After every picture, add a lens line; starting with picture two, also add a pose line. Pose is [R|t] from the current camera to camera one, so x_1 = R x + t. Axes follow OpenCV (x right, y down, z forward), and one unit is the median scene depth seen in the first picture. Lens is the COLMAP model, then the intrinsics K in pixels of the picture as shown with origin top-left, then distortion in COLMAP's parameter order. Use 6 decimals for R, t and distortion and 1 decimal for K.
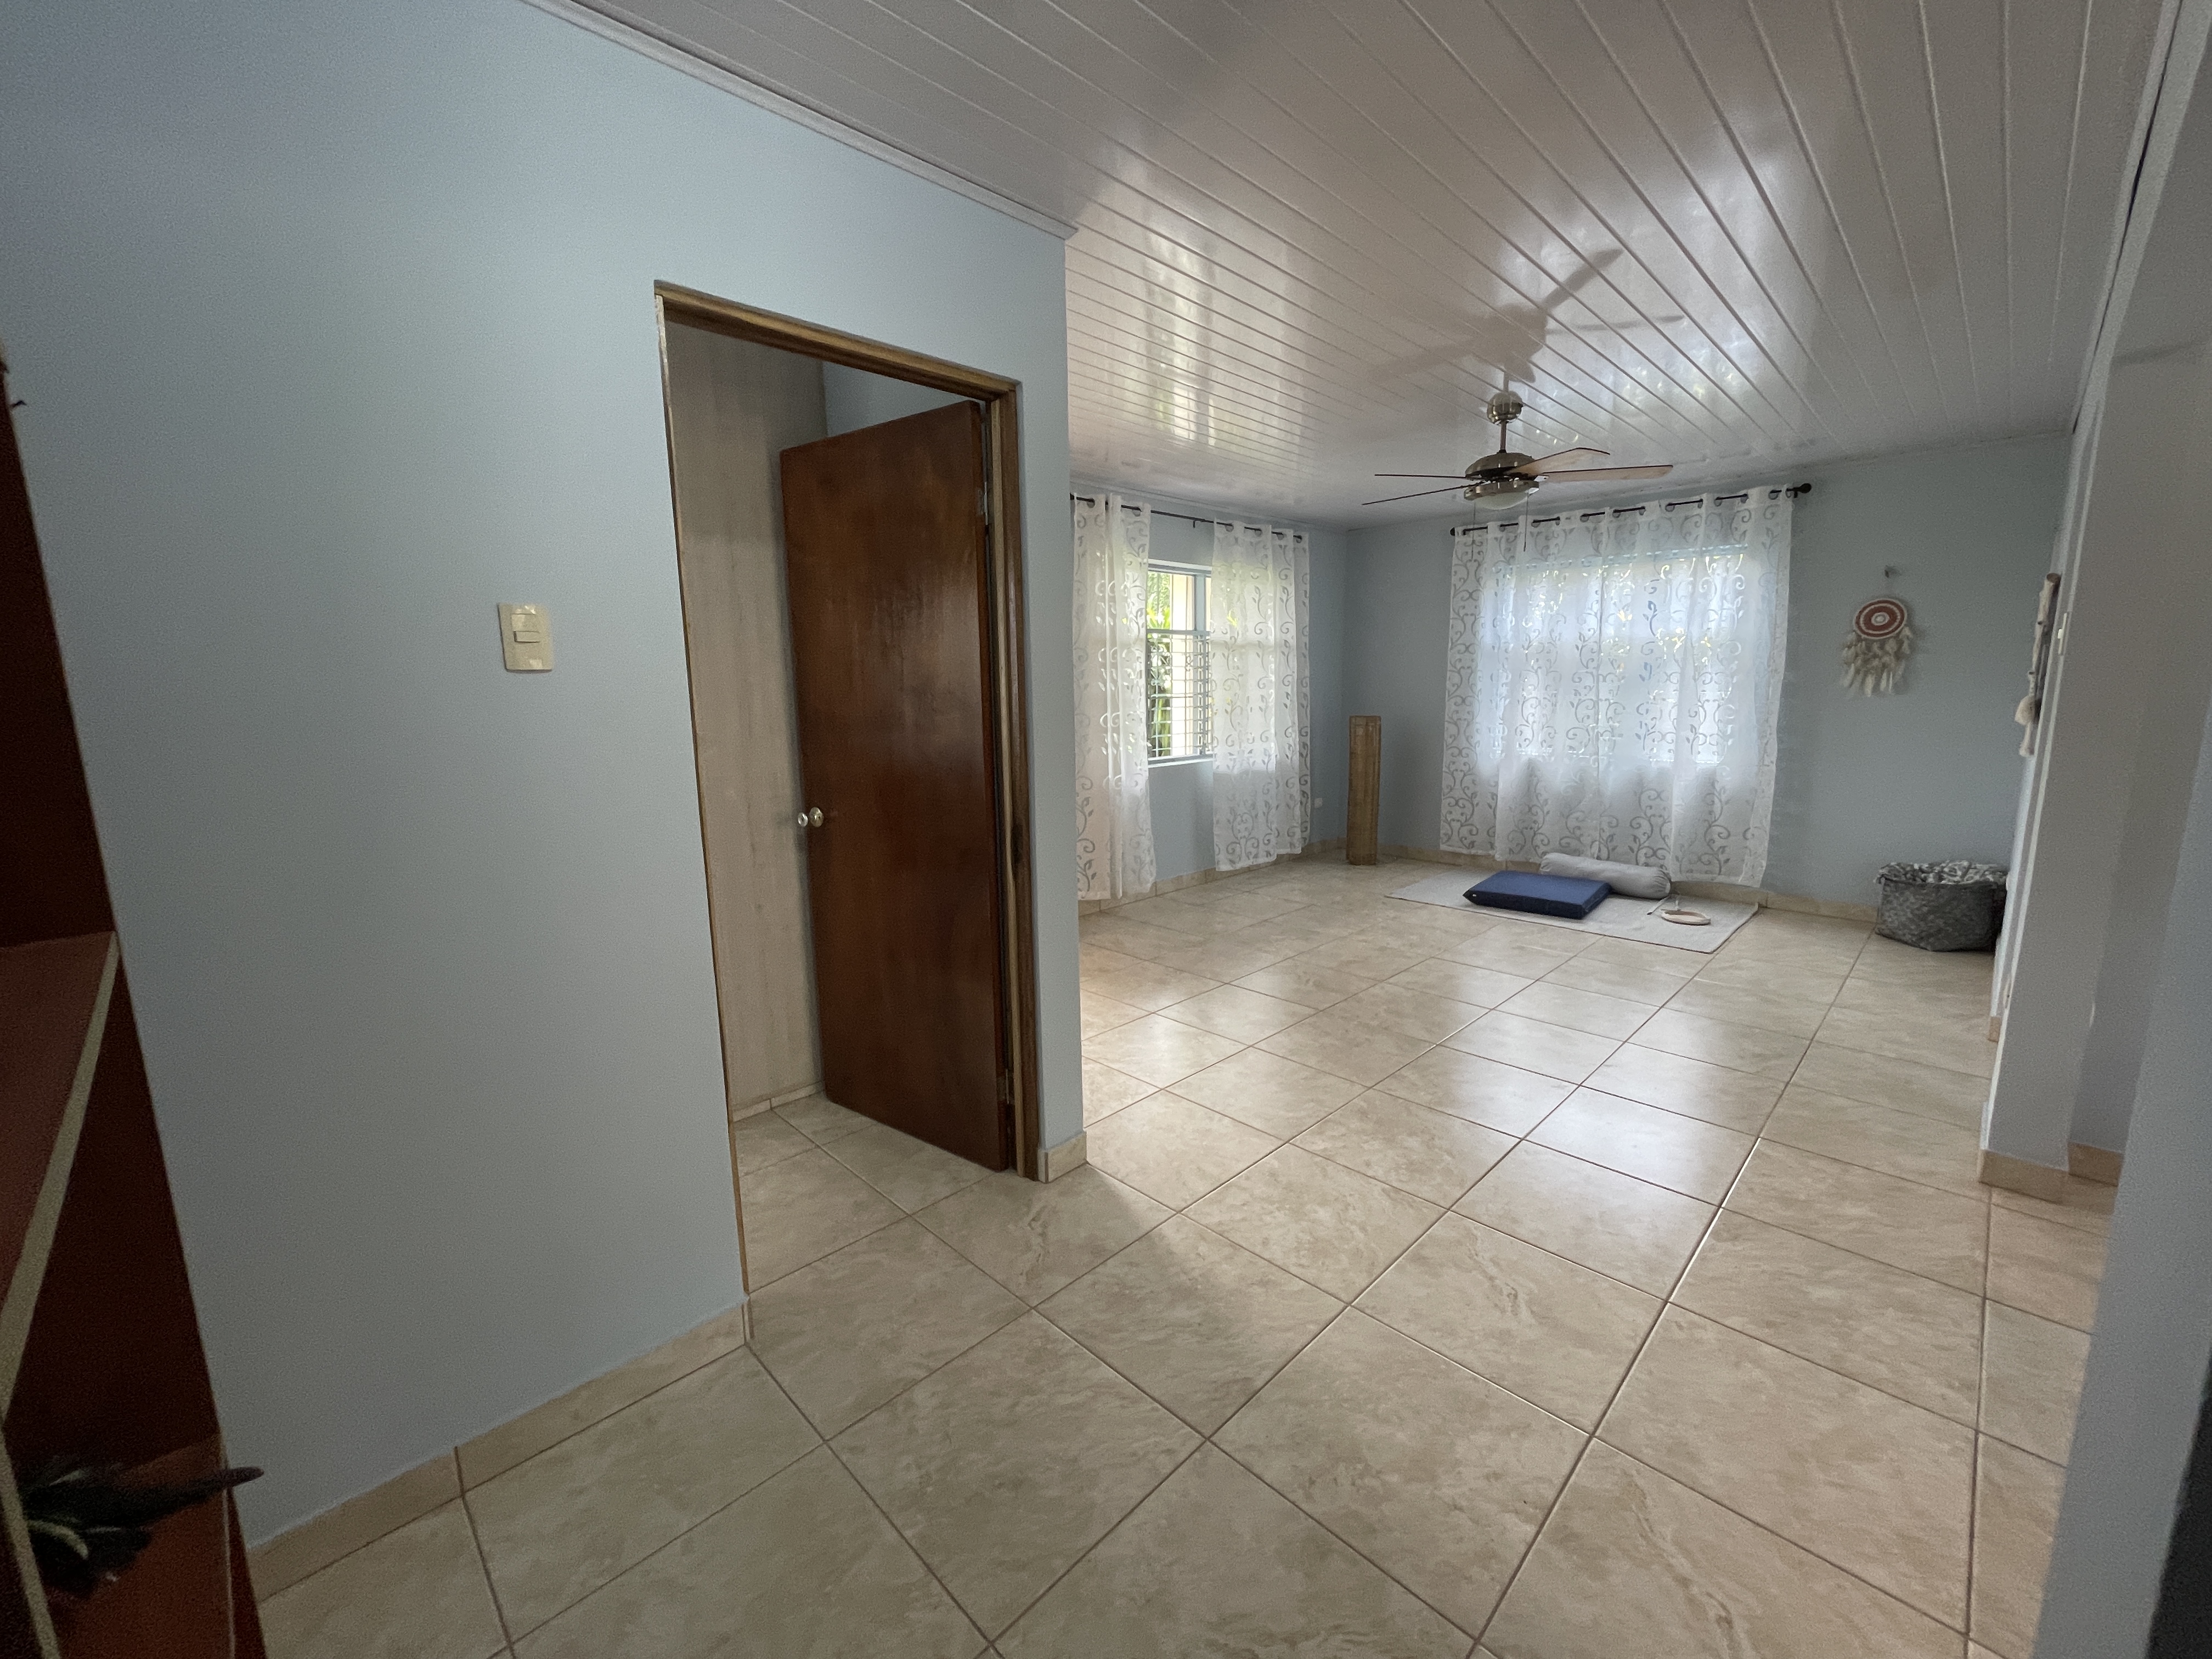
lens RADIAL K [[890.4, 0, 1106.6], [0, 890.4, 824.0], [0, 0, 1]] dist [-0.001401, -0.000305]
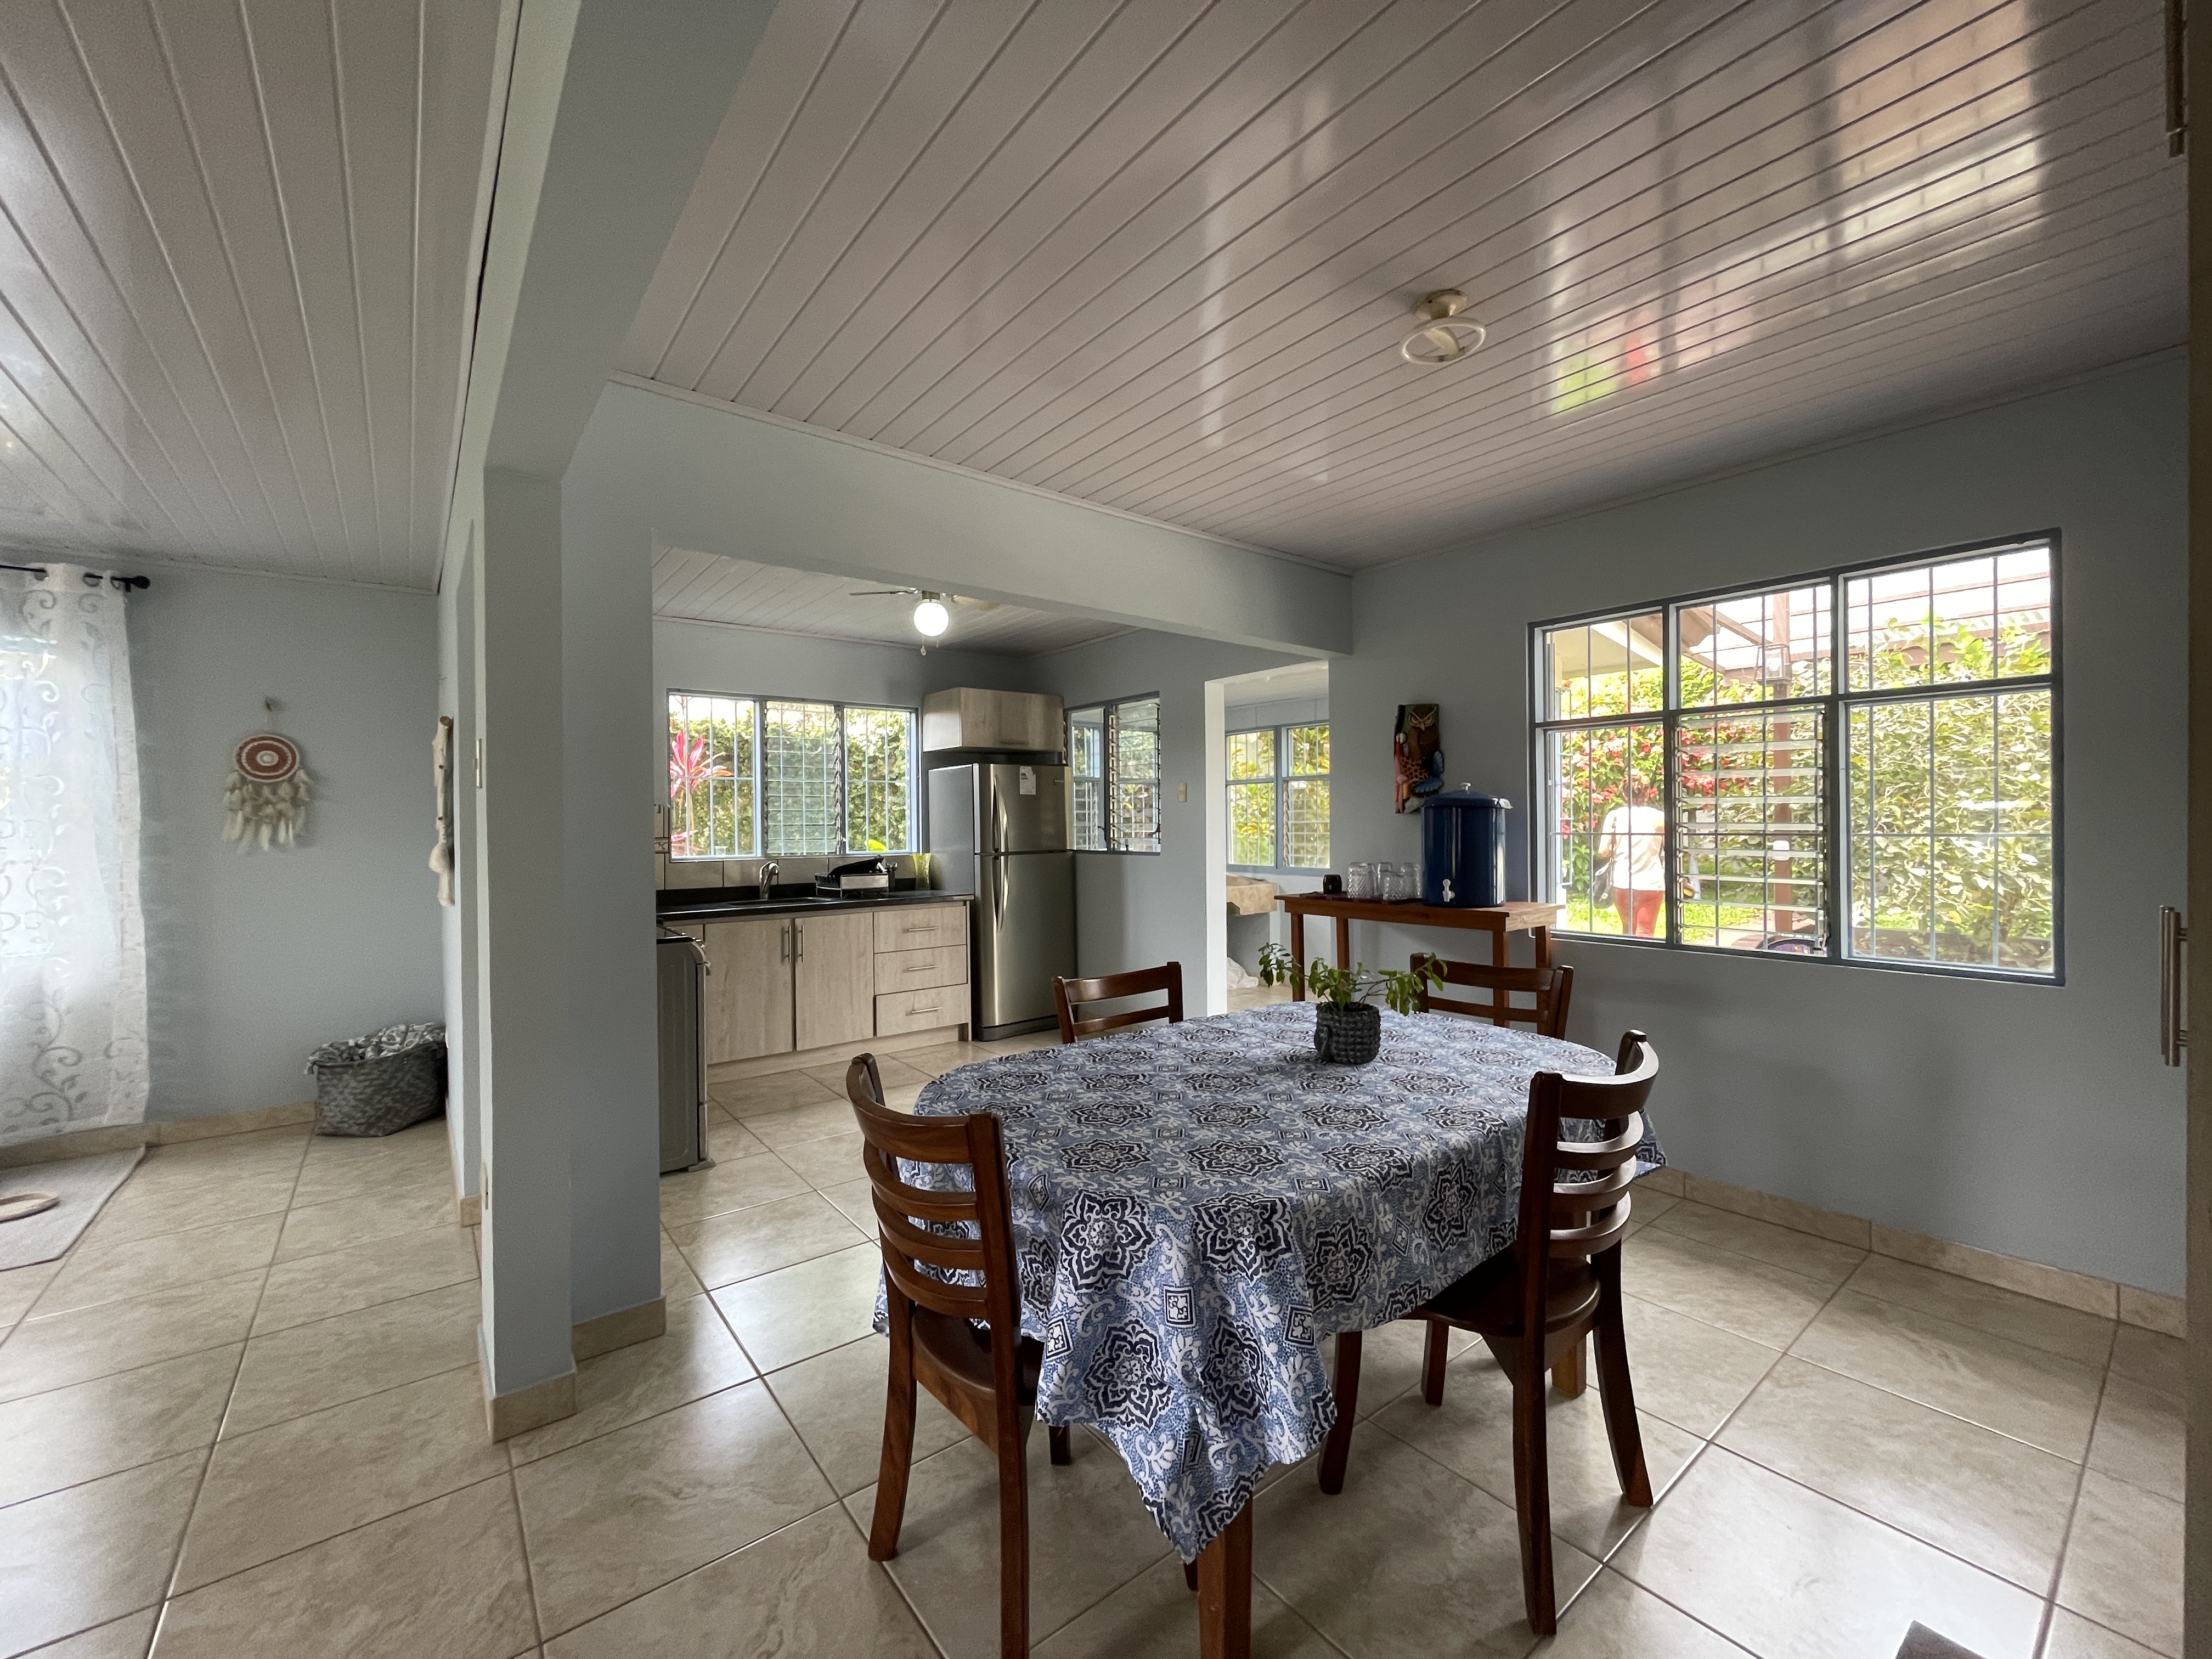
lens RADIAL K [[891.1, 0, 1104.5], [0, 891.1, 826.0], [0, 0, 1]] dist [-0.002938, -0.000372]
pose [[0.115188, 0.009330, 0.993300, 0.124605], [0.169999, 0.985018, -0.028966, -0.009590], [-0.978689, 0.172196, 0.111876, 0.139360]]
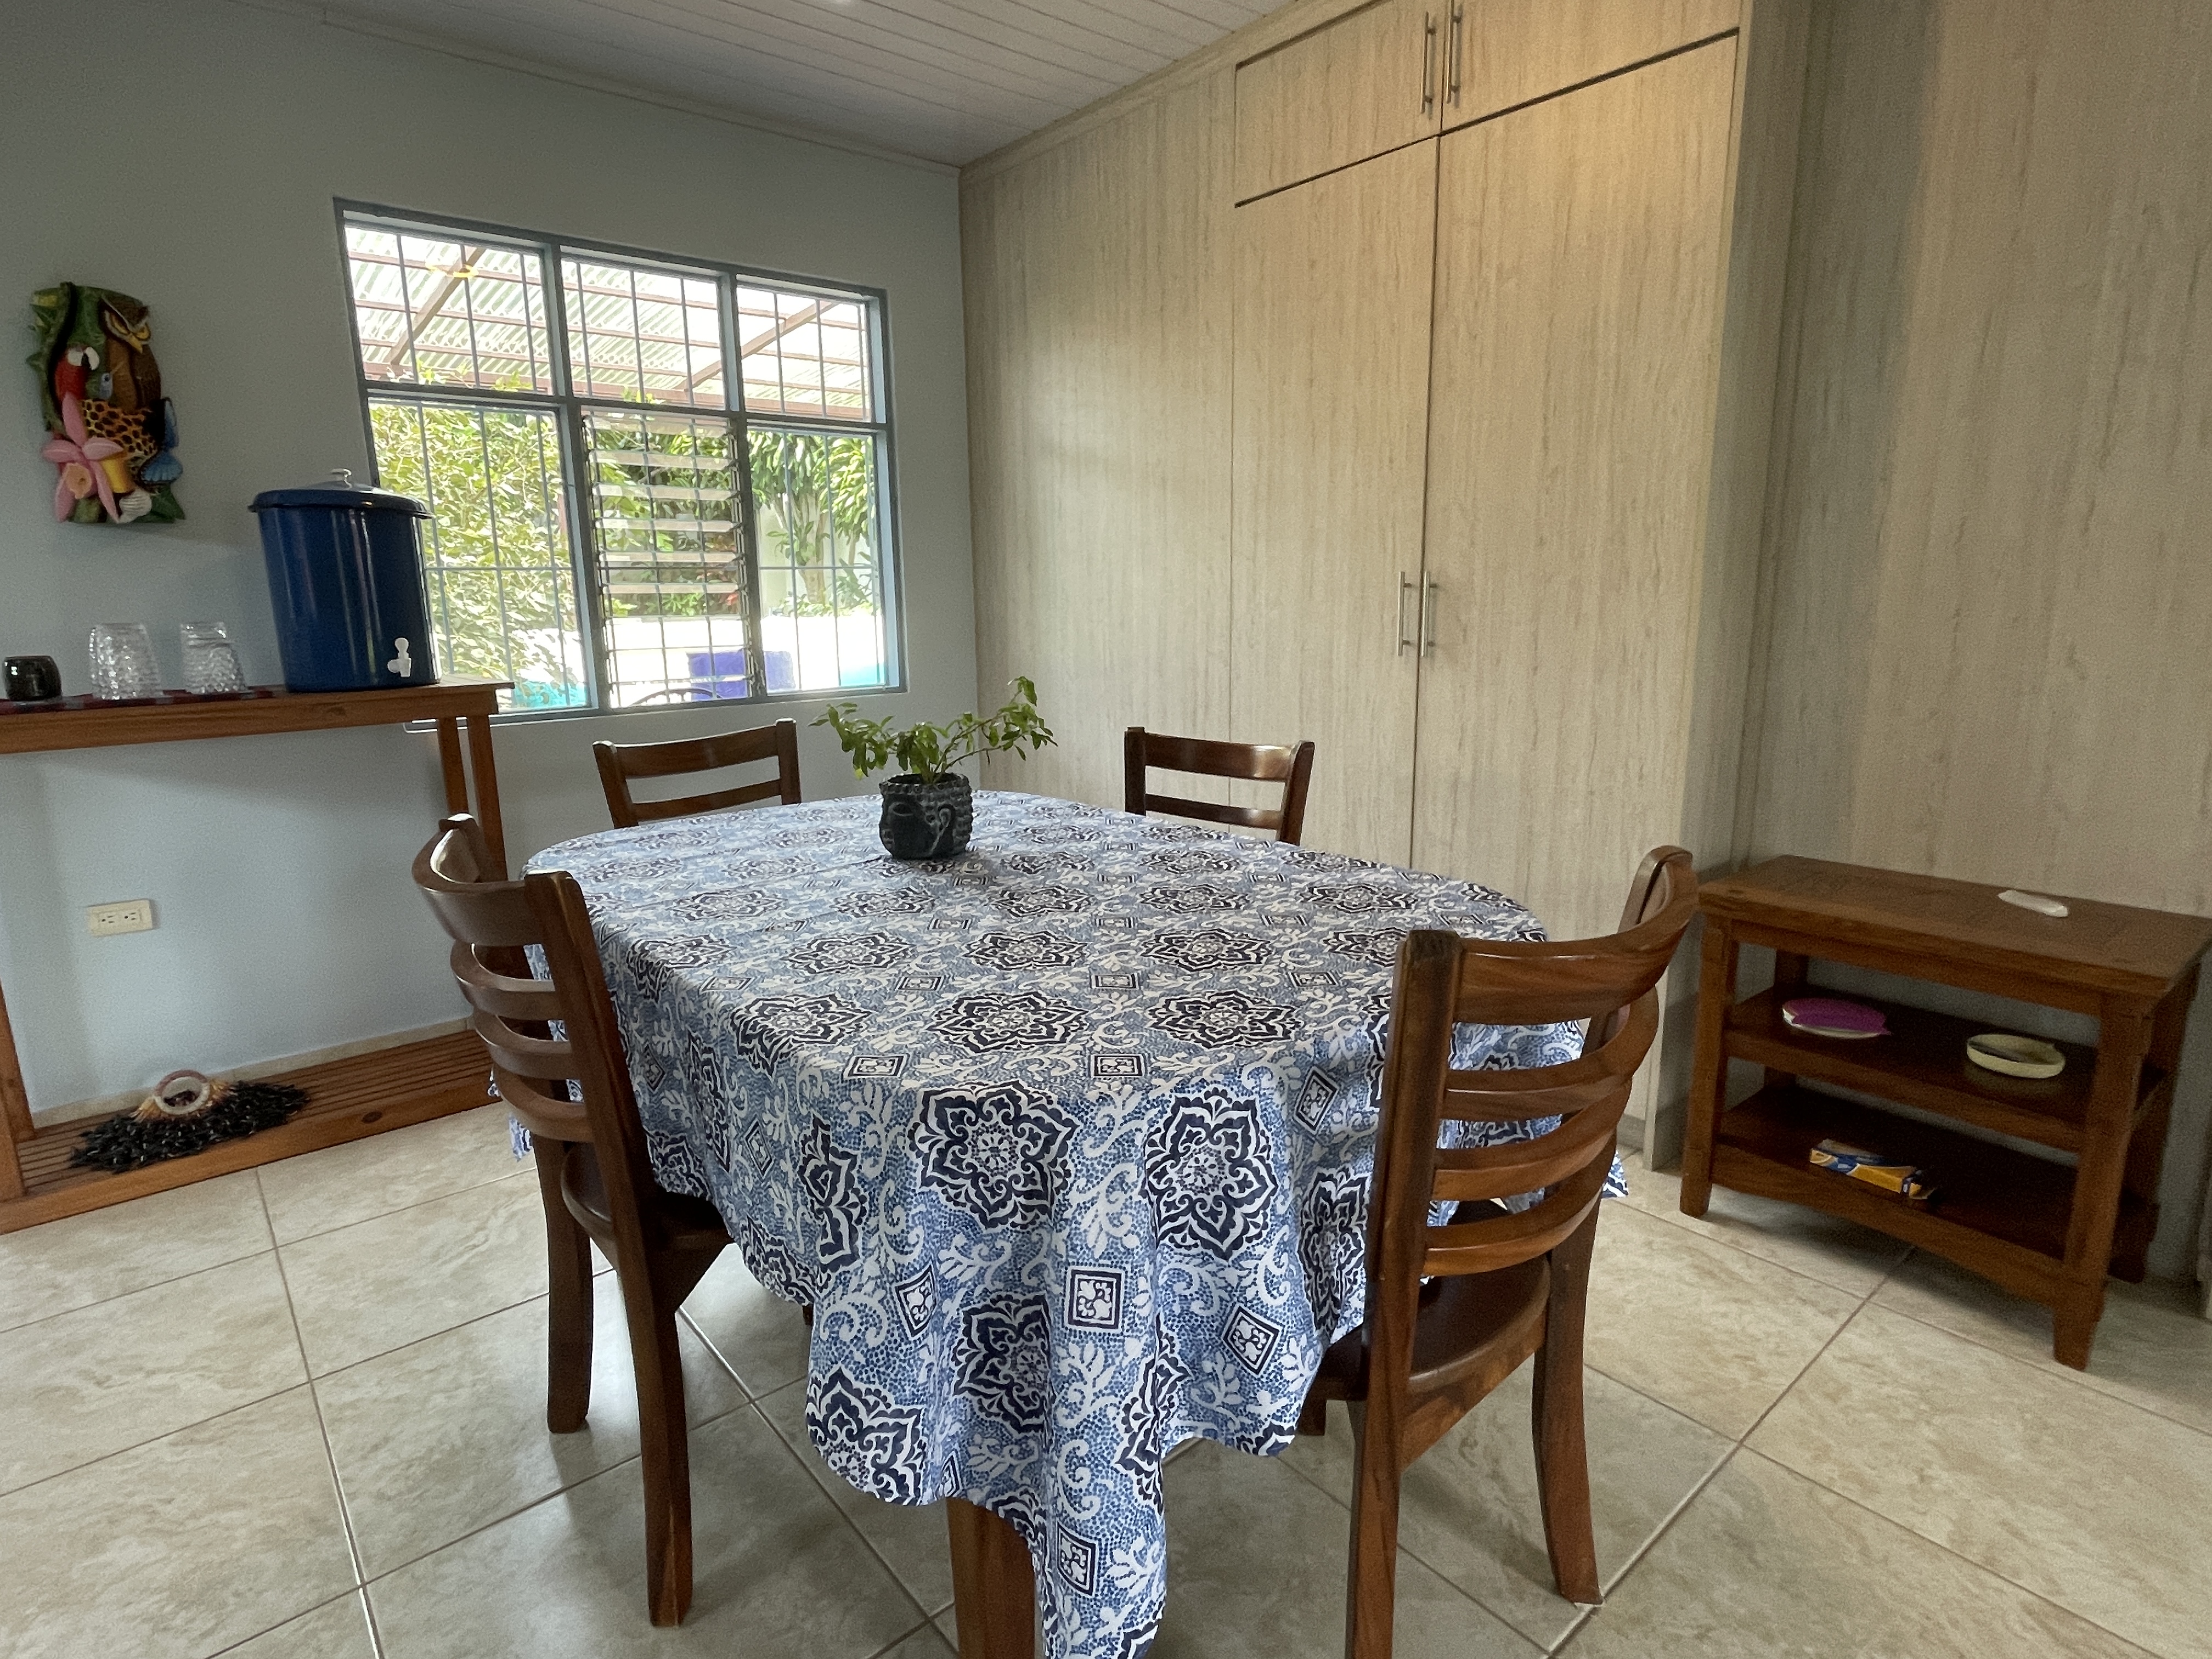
lens RADIAL K [[1171.9, 0, 1104.4], [0, 1171.9, 822.7], [0, 0, 1]] dist [0.001182, -0.000389]
pose [[-0.996301, 0.013590, 0.084847, 0.463216], [0.042757, 0.934897, 0.352335, -0.036339], [-0.074535, 0.354660, -0.932020, 0.441254]]
